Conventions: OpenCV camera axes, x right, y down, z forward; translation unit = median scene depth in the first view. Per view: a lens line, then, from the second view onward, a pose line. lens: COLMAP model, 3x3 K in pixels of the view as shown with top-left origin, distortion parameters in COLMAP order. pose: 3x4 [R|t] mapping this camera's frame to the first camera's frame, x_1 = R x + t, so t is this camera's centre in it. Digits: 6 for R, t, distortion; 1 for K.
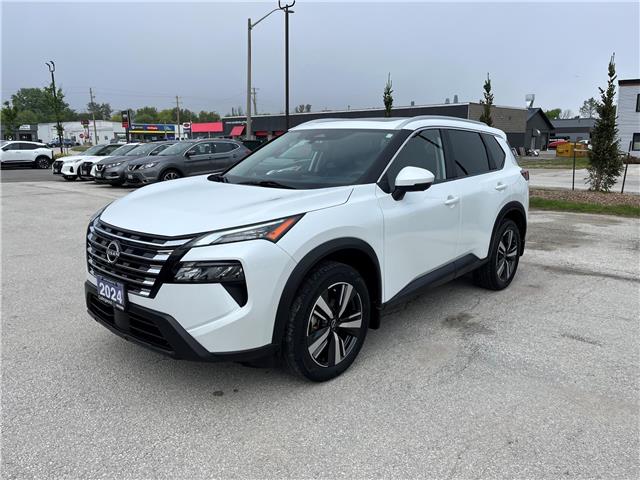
lens RADIAL K [[481.8, 0, 320.0], [0, 481.8, 240.0], [0, 0, 1]] dist [0.075780, -0.114587]
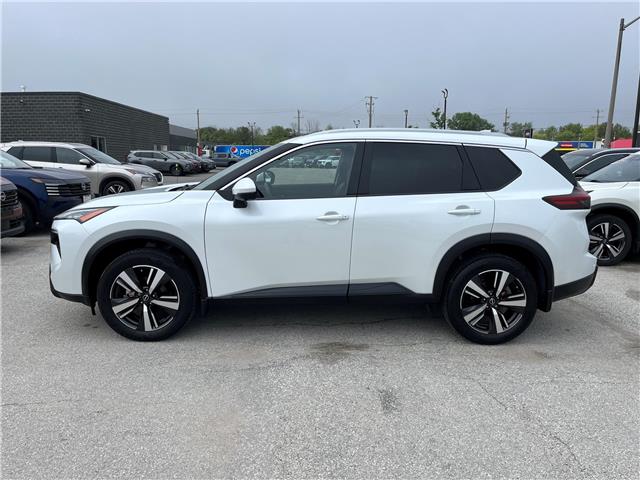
lens RADIAL K [[481.8, 0, 320.0], [0, 481.8, 240.0], [0, 0, 1]] dist [0.075780, -0.114587]
pose [[0.687230, 0.120467, -0.716382, 1.076032], [-0.146217, 0.988910, 0.026029, -0.065509], [0.711573, 0.086859, 0.697223, 0.374647]]
